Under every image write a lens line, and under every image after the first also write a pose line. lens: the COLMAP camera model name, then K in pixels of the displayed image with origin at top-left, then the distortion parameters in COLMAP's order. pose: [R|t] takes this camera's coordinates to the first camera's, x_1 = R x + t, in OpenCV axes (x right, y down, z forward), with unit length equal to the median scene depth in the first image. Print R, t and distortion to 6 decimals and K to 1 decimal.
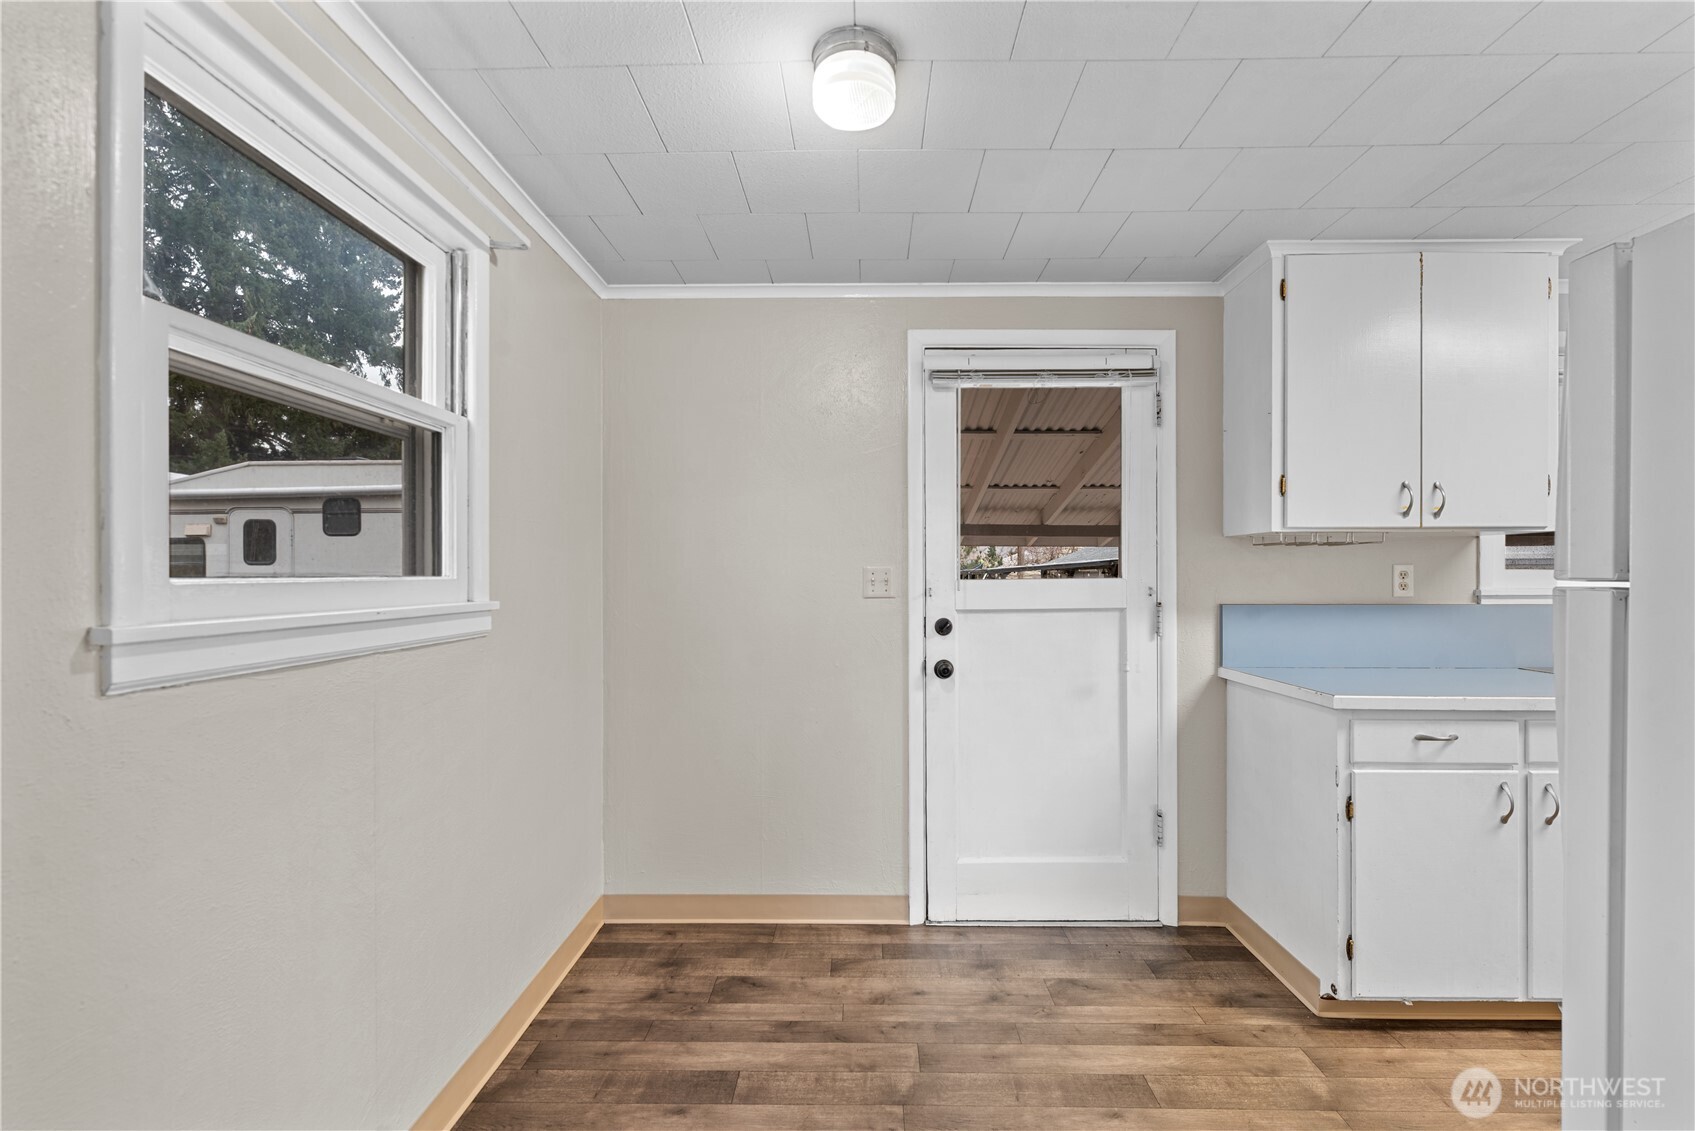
lens RADIAL K [[738.9, 0, 860.4], [0, 738.9, 576.6], [0, 0, 1]] dist [0.000383, -0.000157]
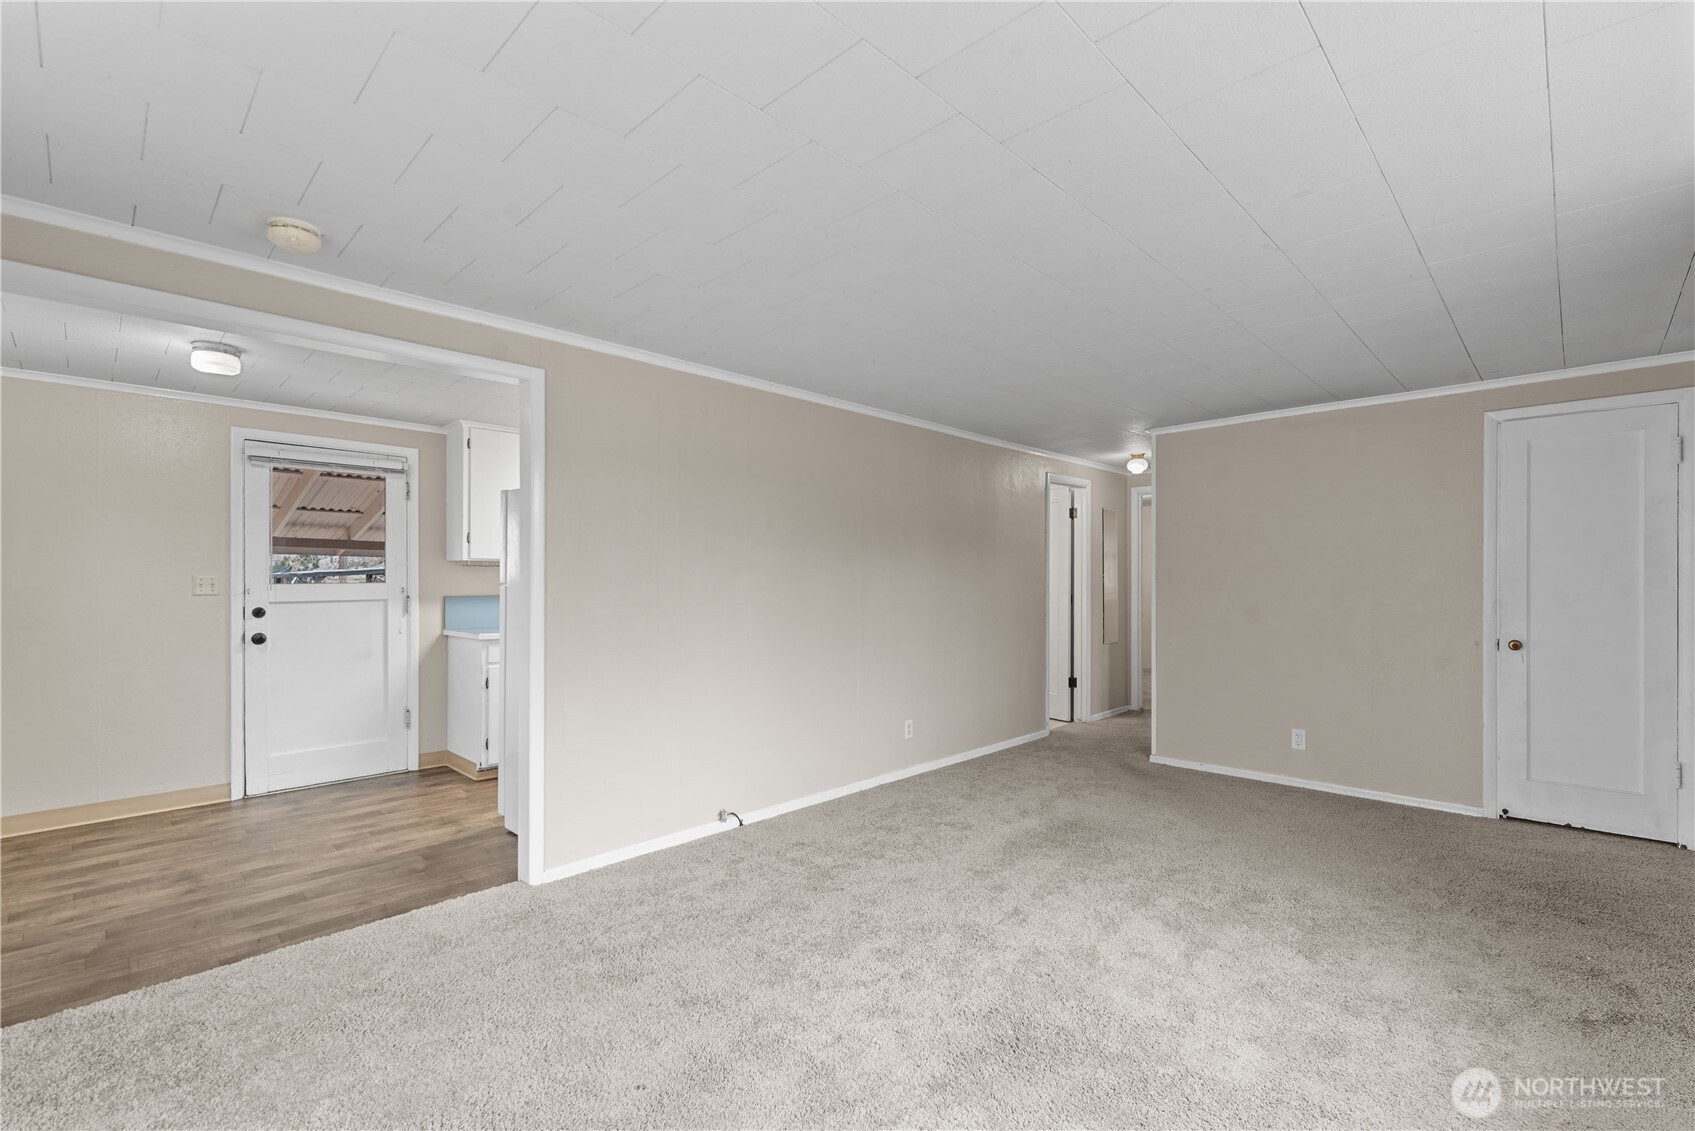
lens RADIAL K [[735.6, 0, 850.0], [0, 735.6, 581.2], [0, 0, 1]] dist [0.001458, -0.000103]
pose [[0.687618, 0.001883, 0.726070, -0.170070], [-0.002072, 0.999998, -0.000632, -0.002779], [-0.726070, -0.001070, 0.687620, -1.061323]]
